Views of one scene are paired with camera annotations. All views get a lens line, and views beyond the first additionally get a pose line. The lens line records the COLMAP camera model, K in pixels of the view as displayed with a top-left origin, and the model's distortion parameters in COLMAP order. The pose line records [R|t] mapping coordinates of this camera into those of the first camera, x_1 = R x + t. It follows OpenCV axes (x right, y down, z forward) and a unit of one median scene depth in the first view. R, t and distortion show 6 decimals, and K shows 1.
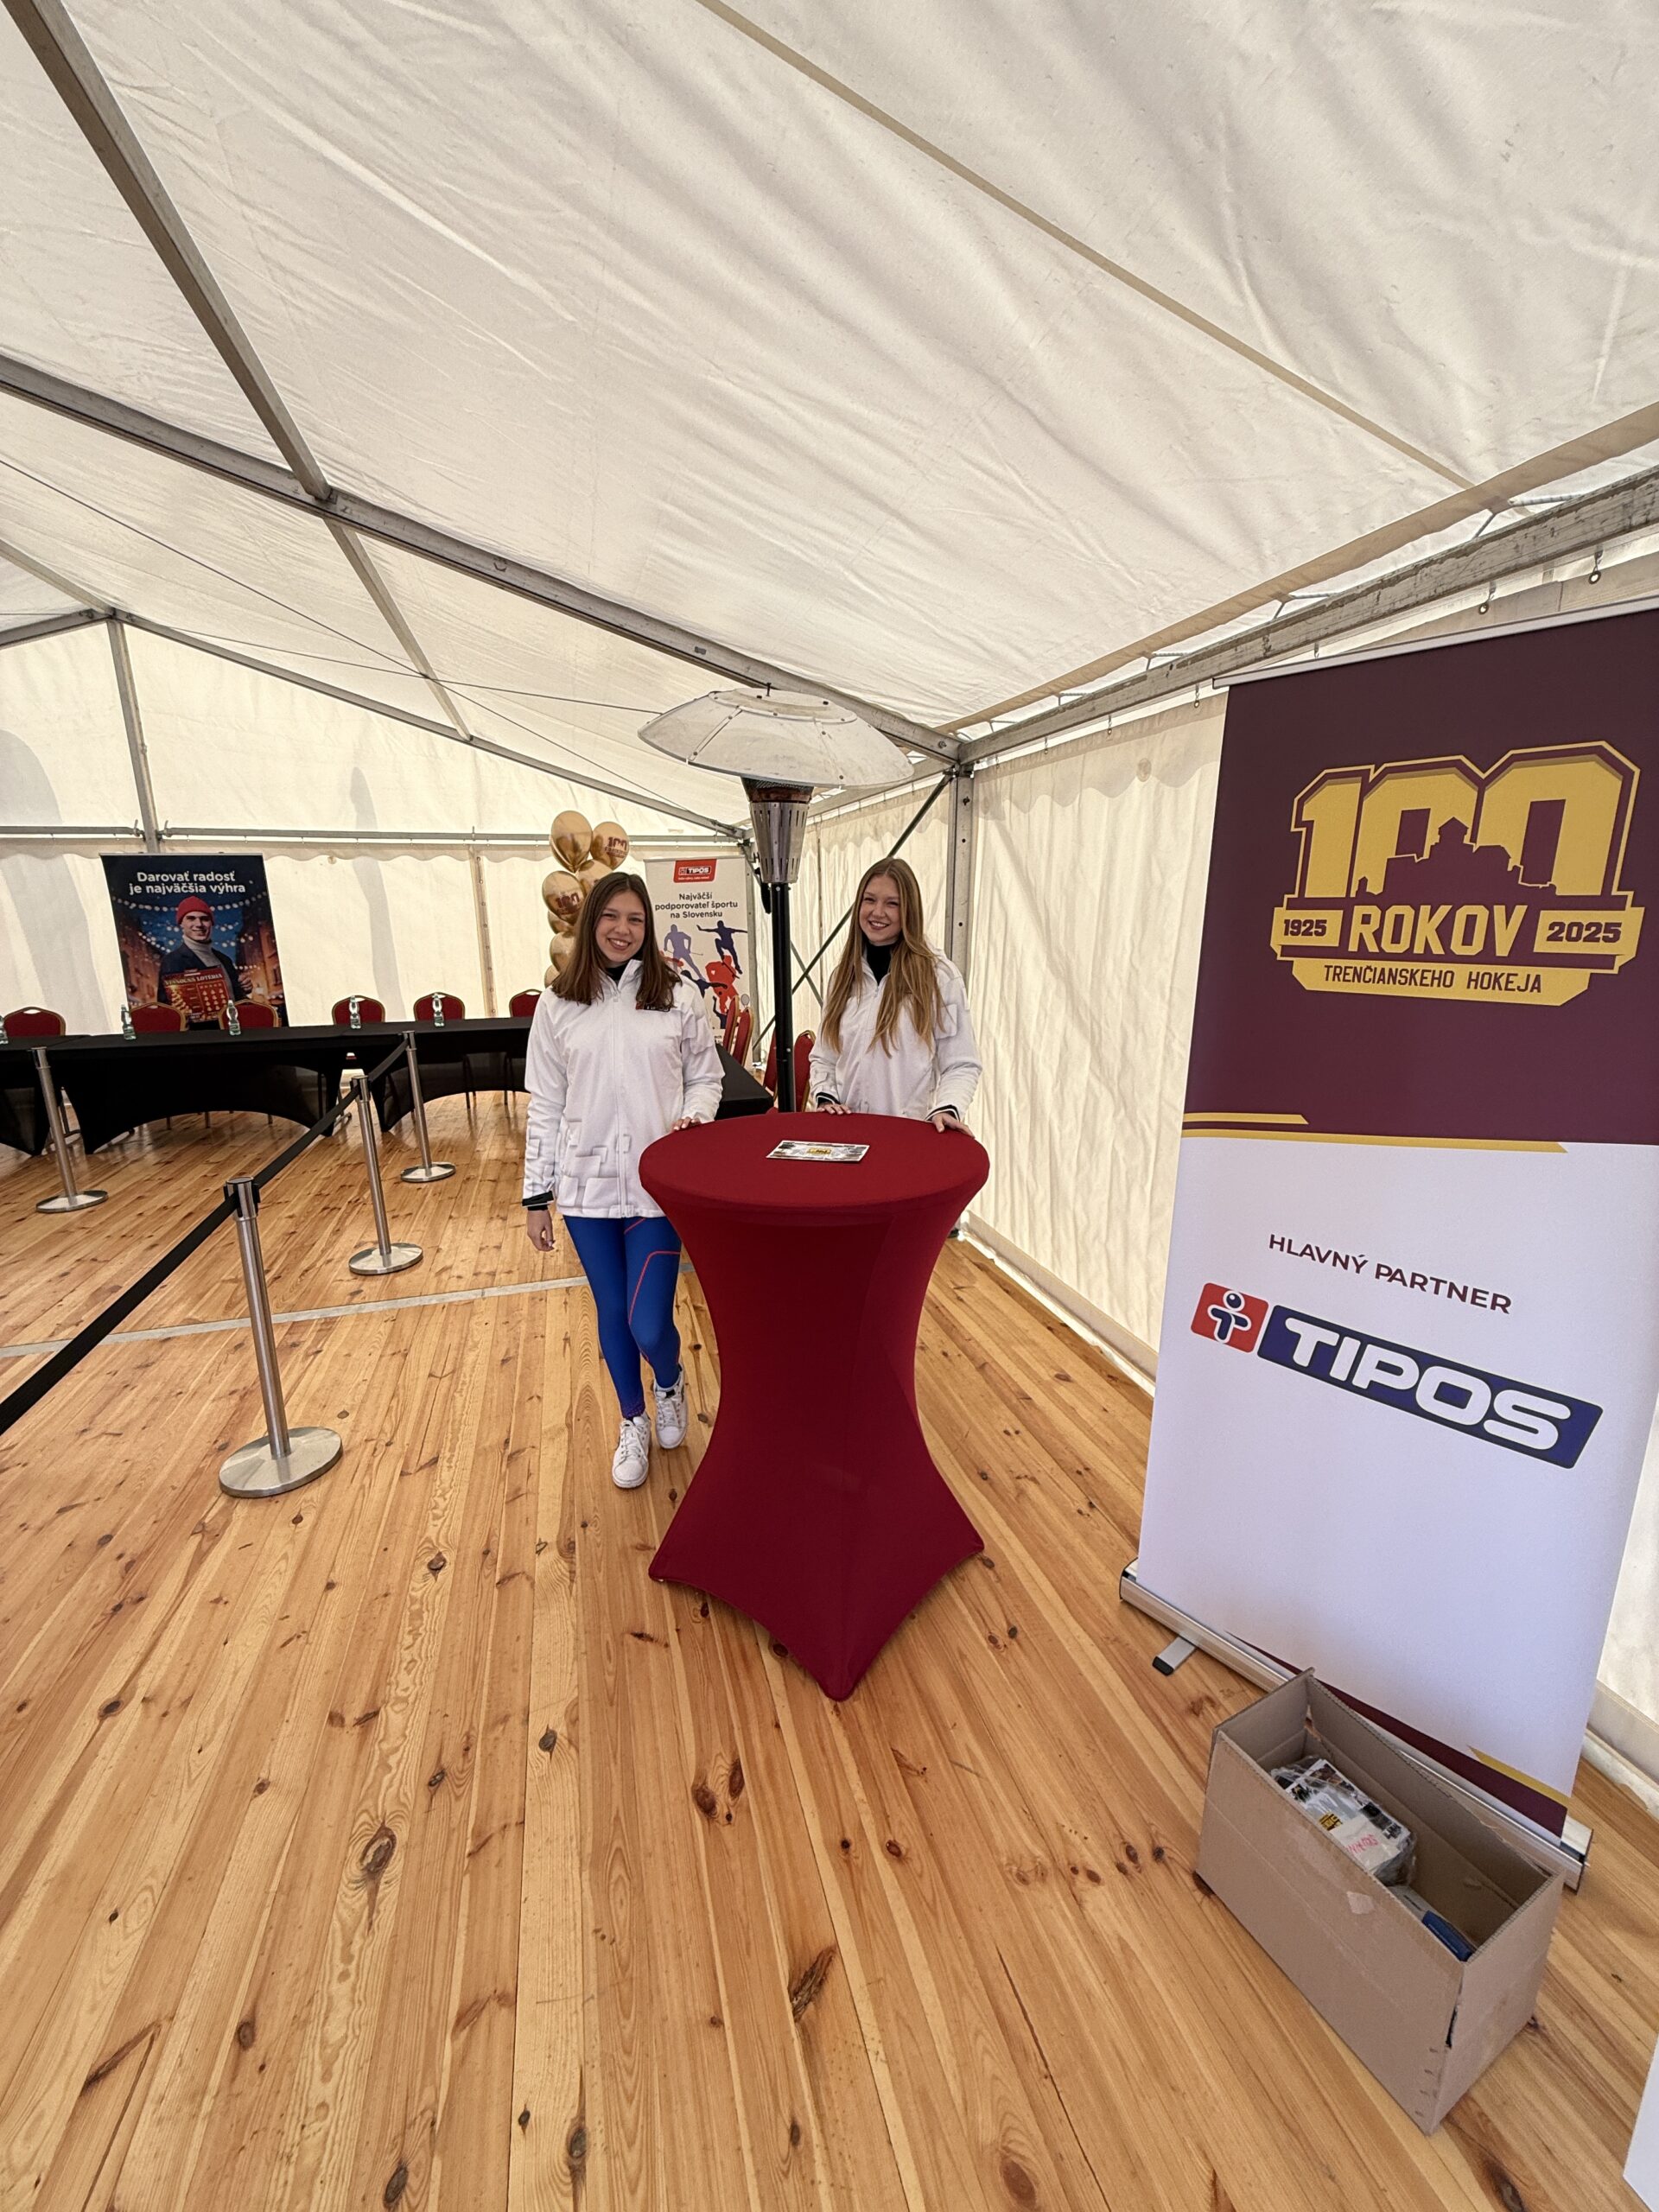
lens RADIAL K [[874.4, 0, 829.5], [0, 874.4, 1106.0], [0, 0, 1]] dist [-0.002410, 0.000620]
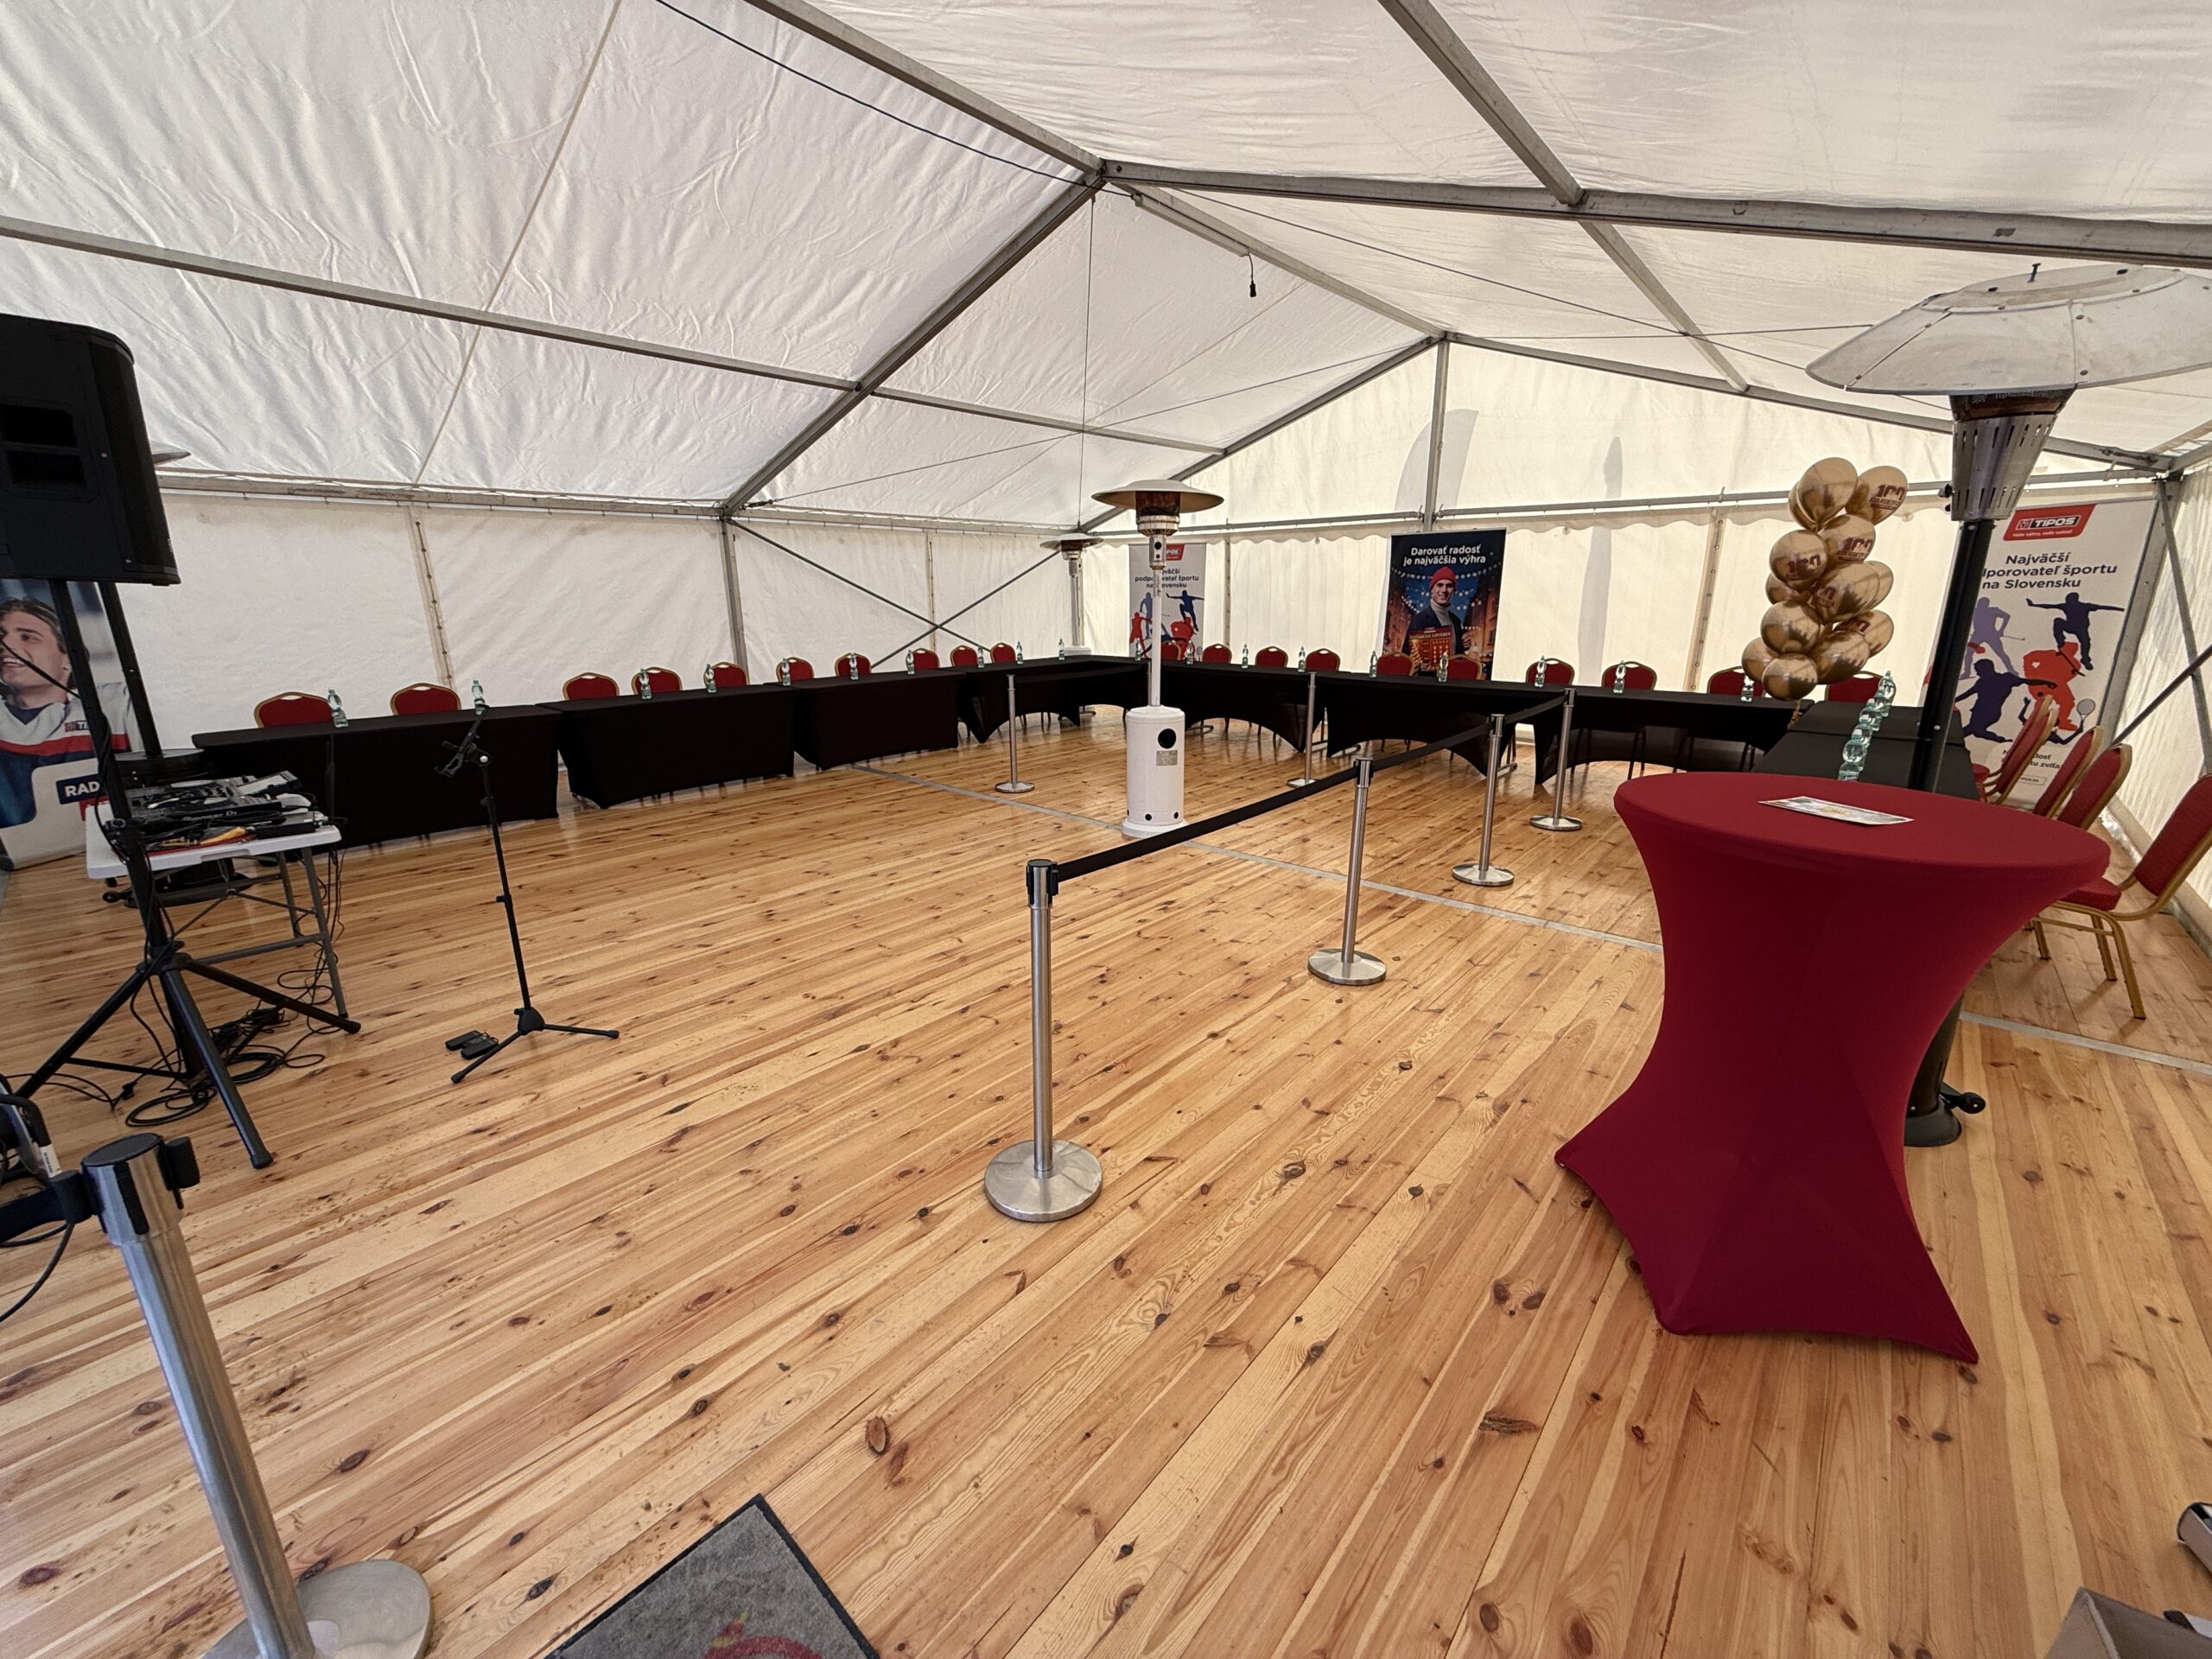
lens RADIAL K [[874.4, 0, 1106.0], [0, 874.4, 829.5], [0, 0, 1]] dist [-0.002410, 0.000620]
pose [[0.532338, 0.229886, -0.814720, 0.151306], [-0.190247, 0.970290, 0.149475, 0.036364], [0.824877, 0.075427, 0.560258, -0.066096]]
